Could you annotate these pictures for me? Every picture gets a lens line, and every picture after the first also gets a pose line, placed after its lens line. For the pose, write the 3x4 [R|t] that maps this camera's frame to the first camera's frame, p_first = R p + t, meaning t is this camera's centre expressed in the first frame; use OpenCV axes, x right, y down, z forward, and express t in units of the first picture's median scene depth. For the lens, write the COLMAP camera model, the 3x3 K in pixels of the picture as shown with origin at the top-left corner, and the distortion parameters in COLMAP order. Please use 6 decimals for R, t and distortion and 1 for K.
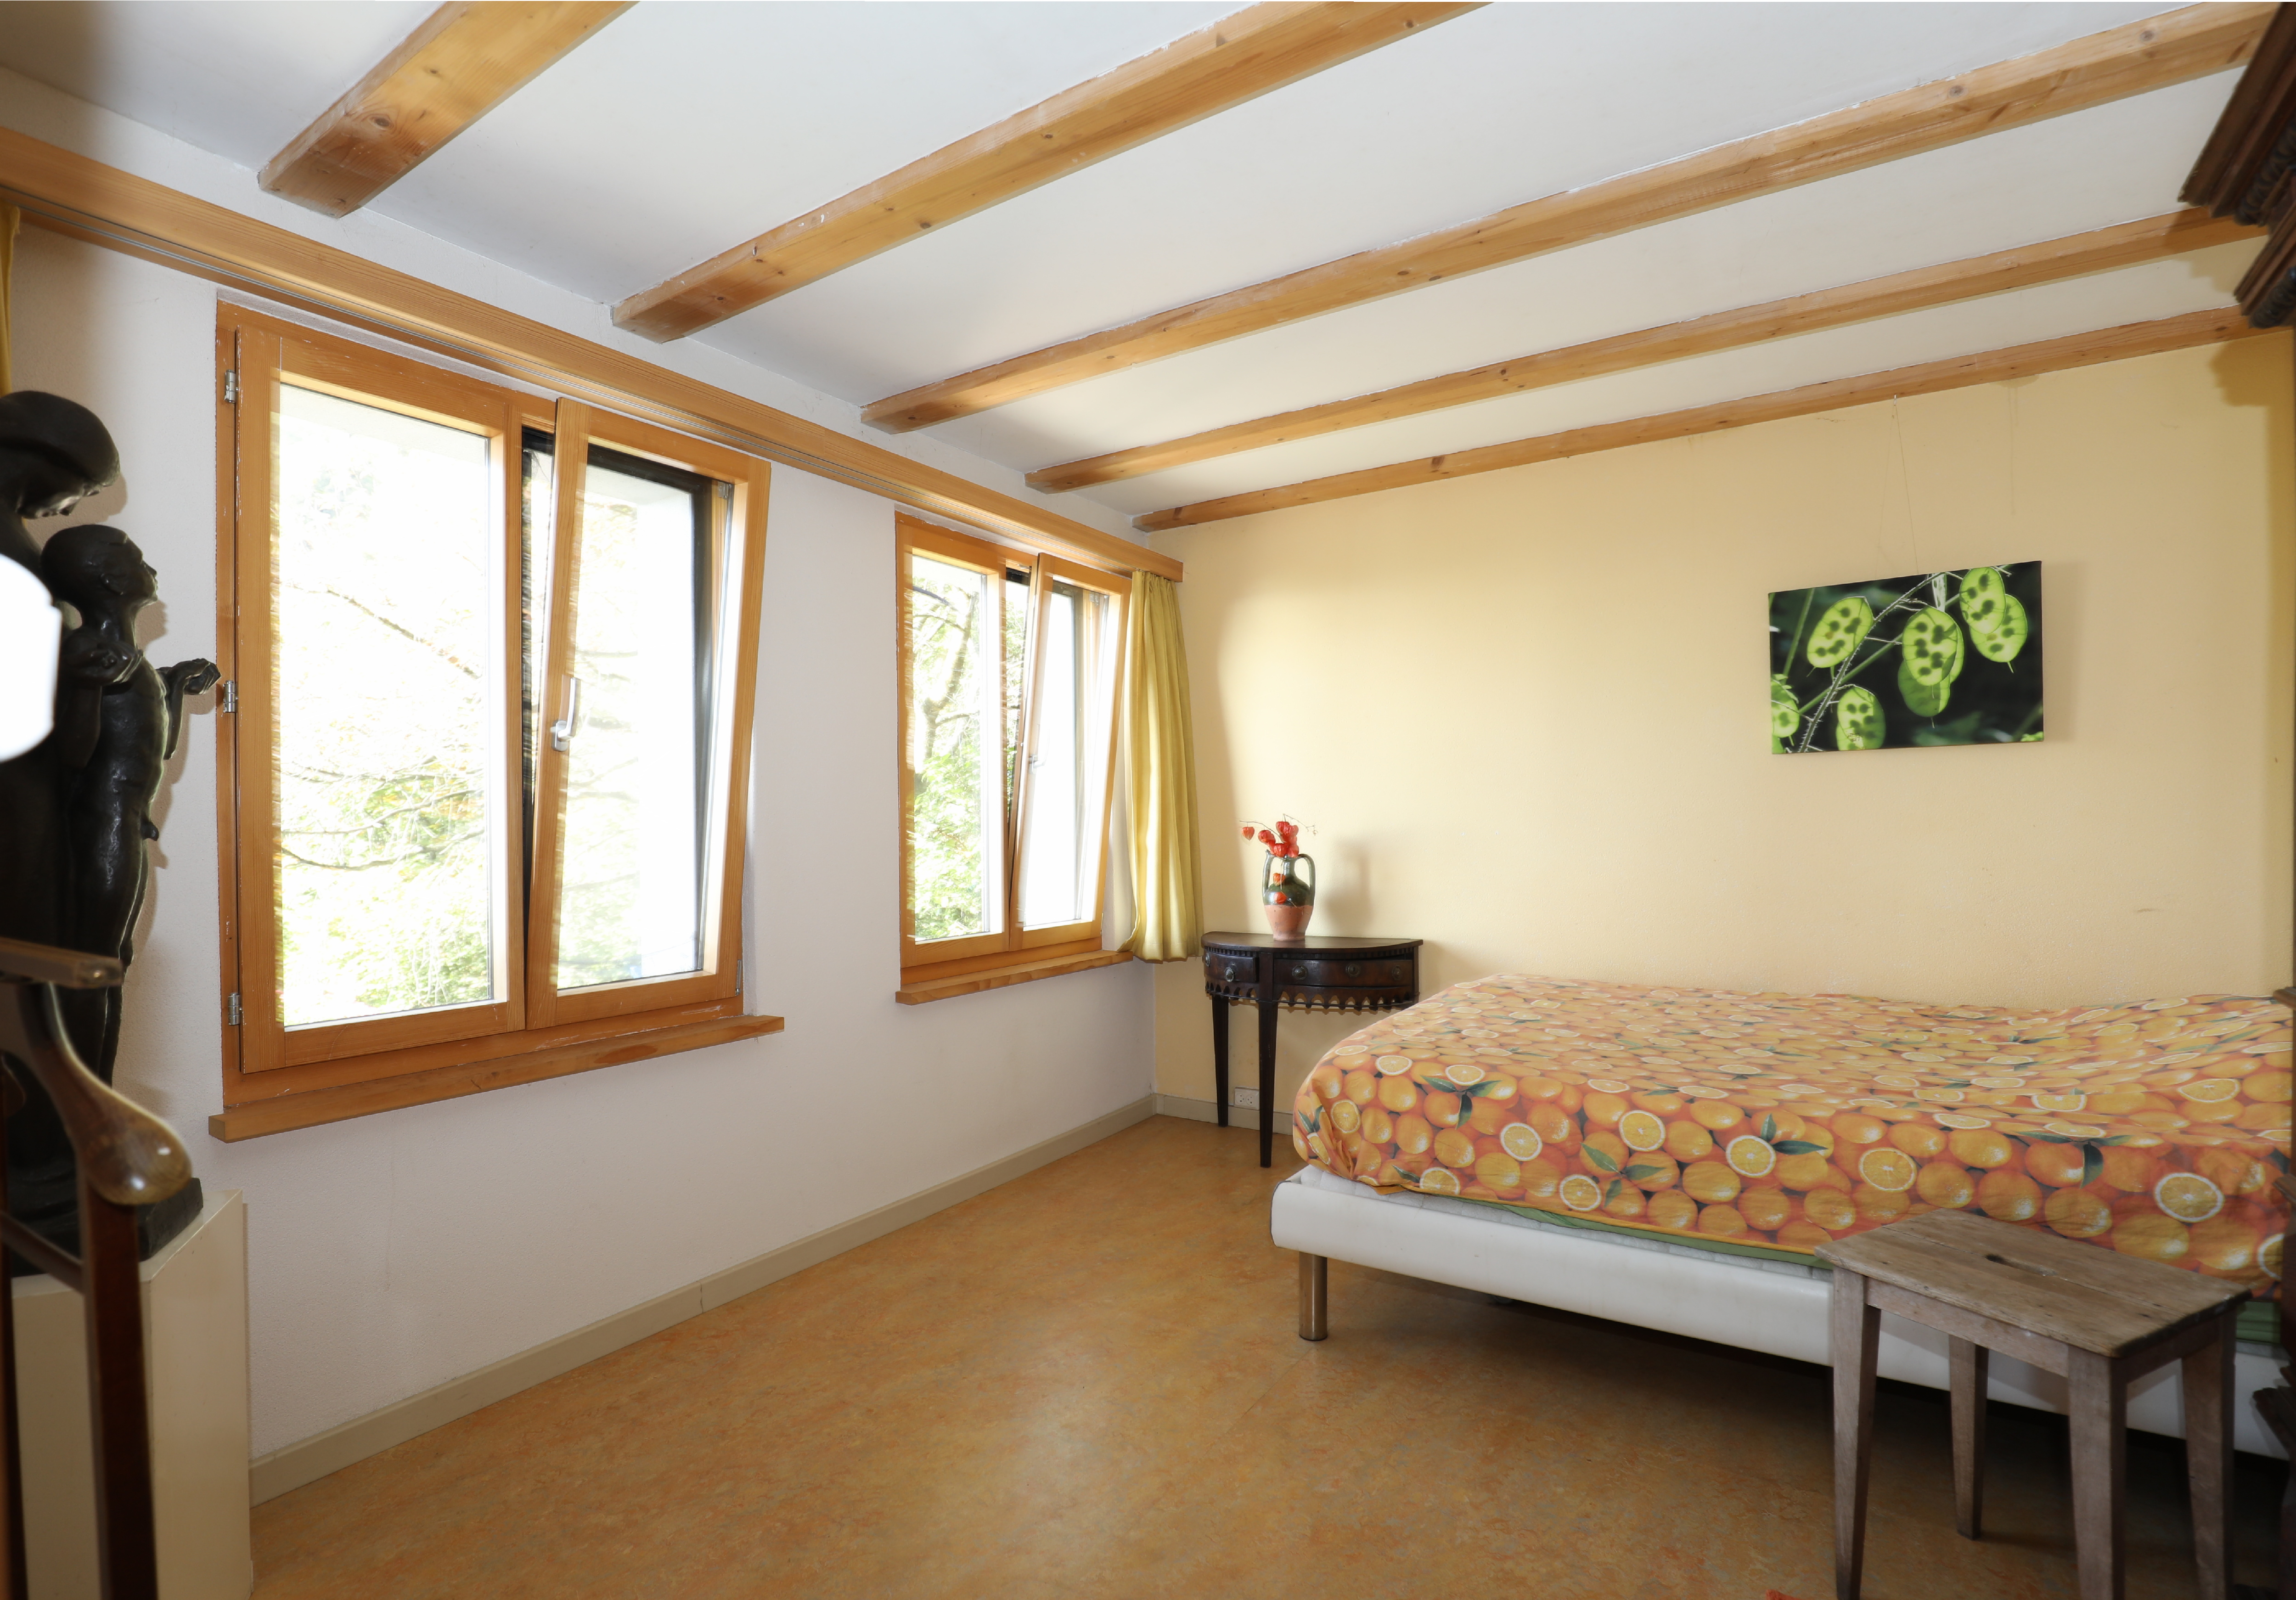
lens RADIAL K [[1129.8, 0, 1148.0], [0, 1129.8, 800.0], [0, 0, 1]] dist [-0.000969, -0.000189]
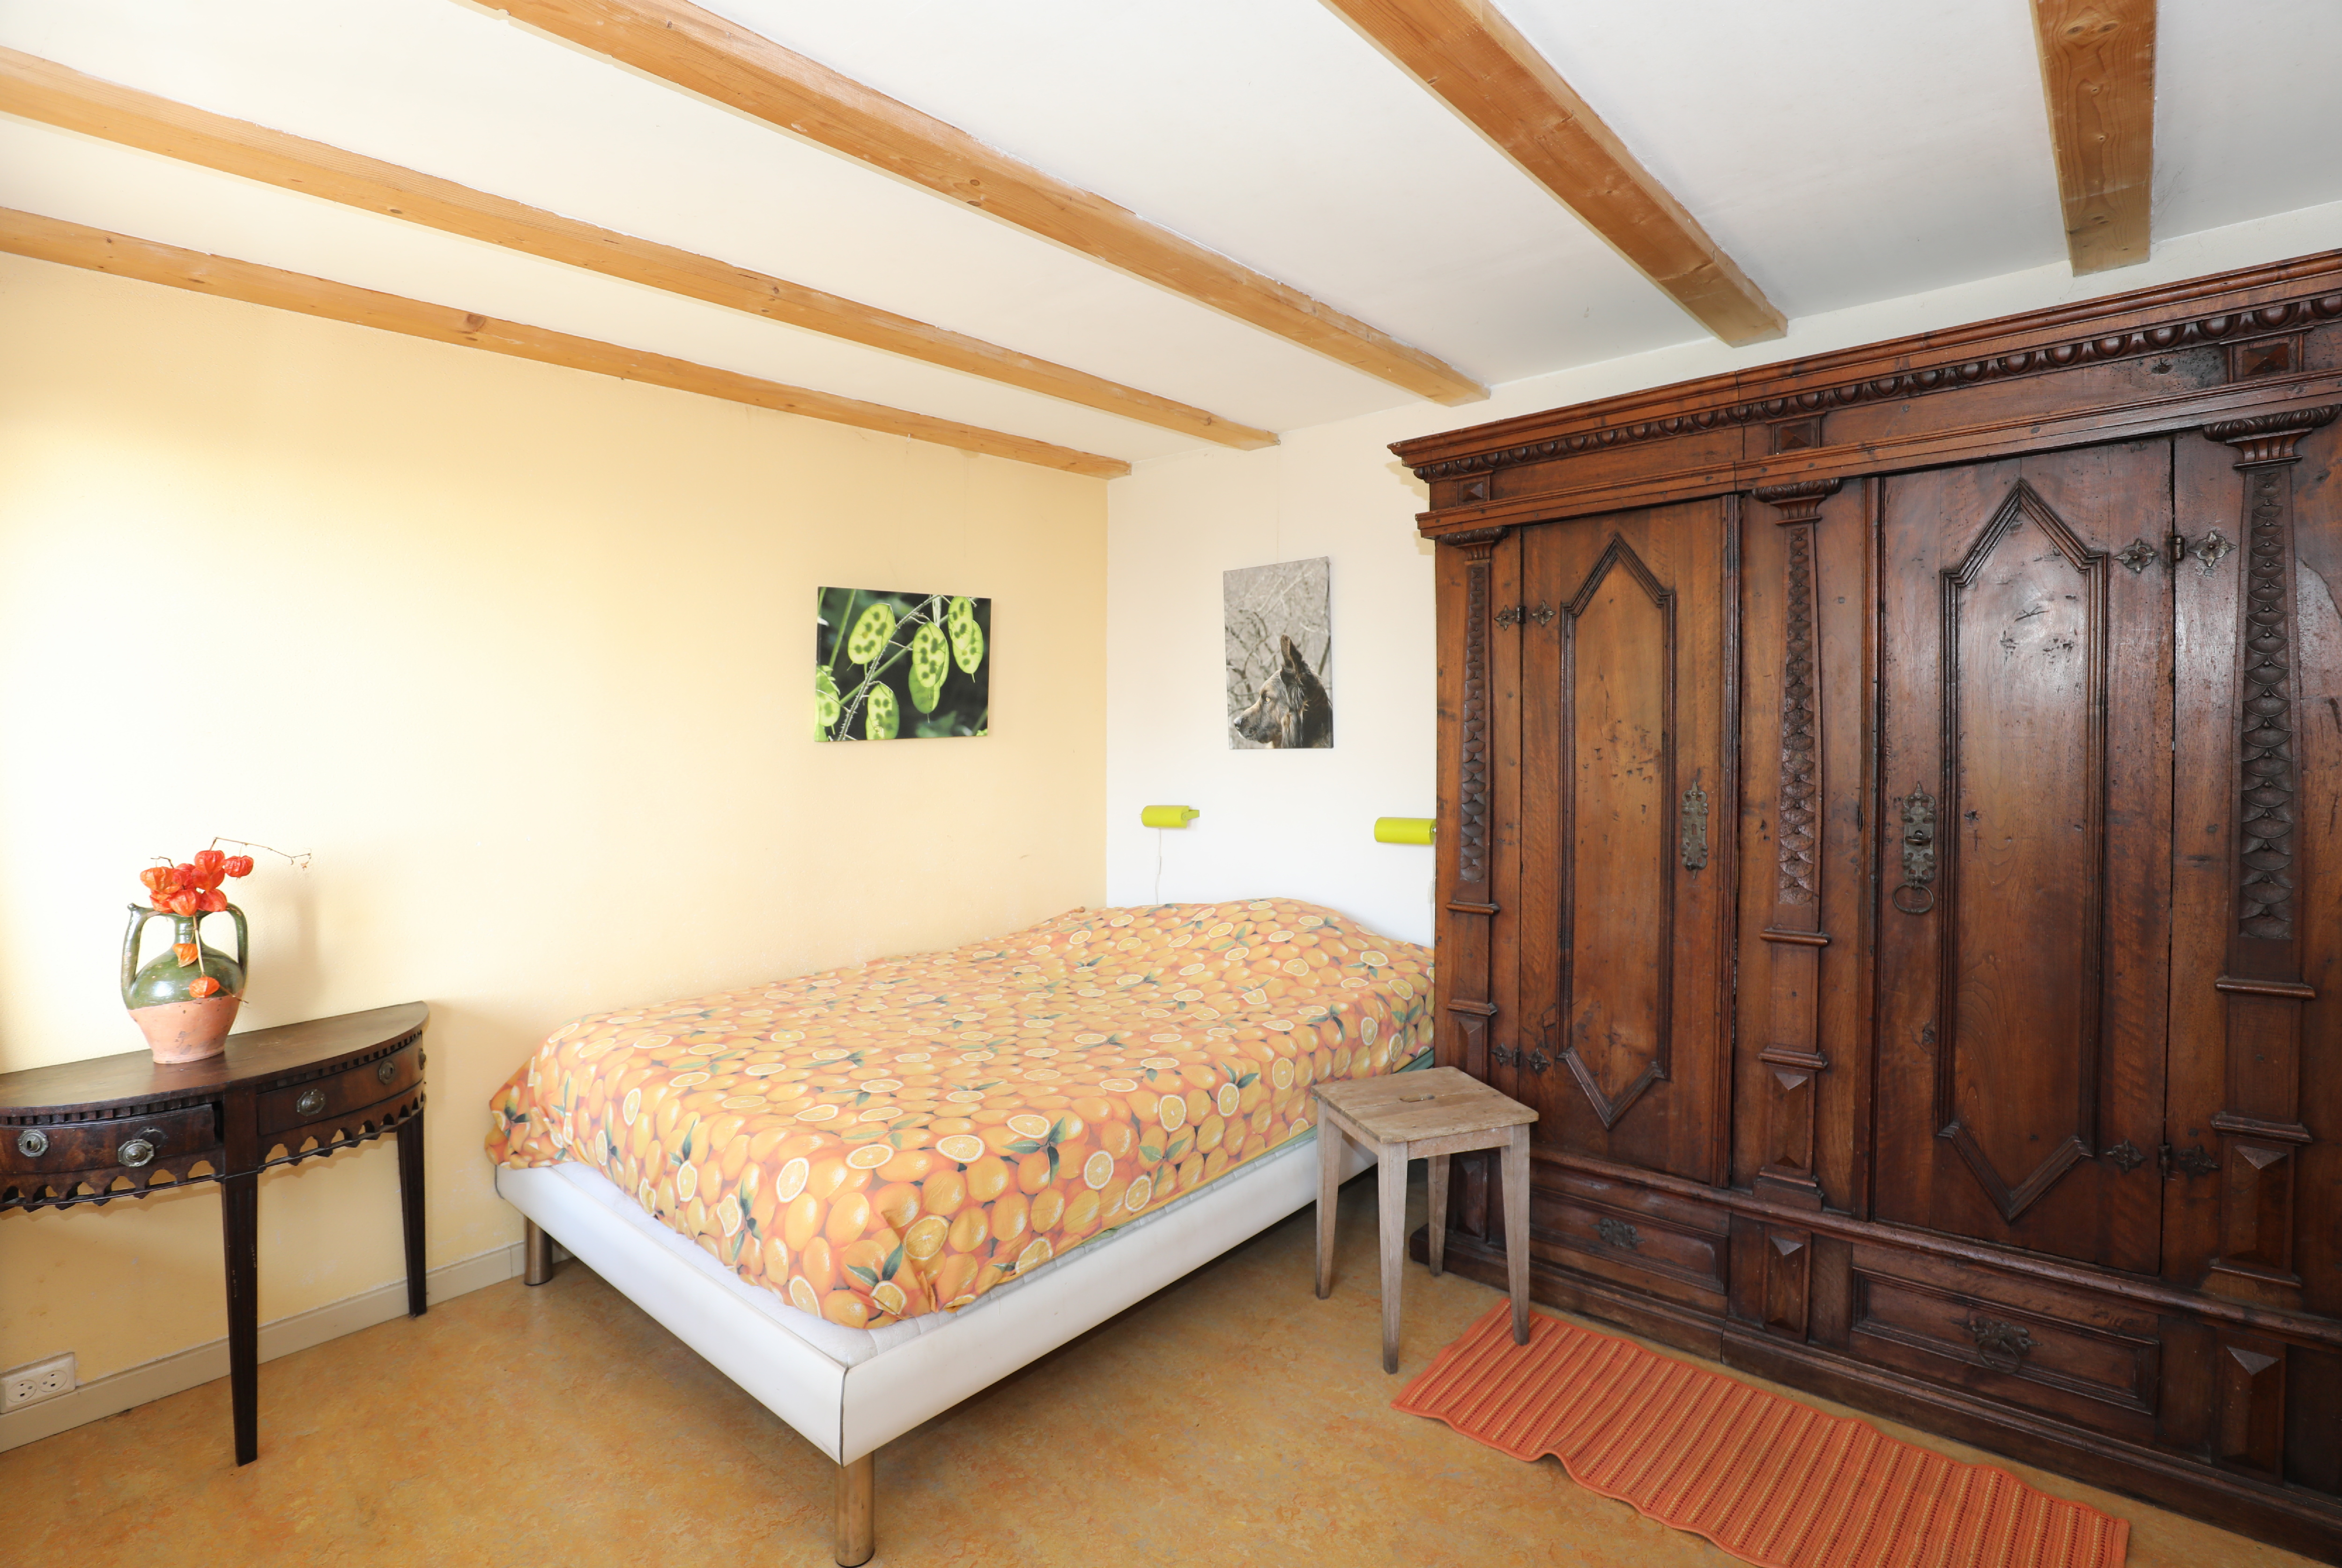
lens RADIAL K [[1115.5, 0, 1166.1], [0, 1115.5, 743.7], [0, 0, 1]] dist [-0.003215, -0.000382]
pose [[0.166834, -0.009910, 0.985935, -0.433606], [-0.004362, 0.999932, 0.010788, -0.055743], [-0.985975, -0.006101, 0.166779, 0.554841]]
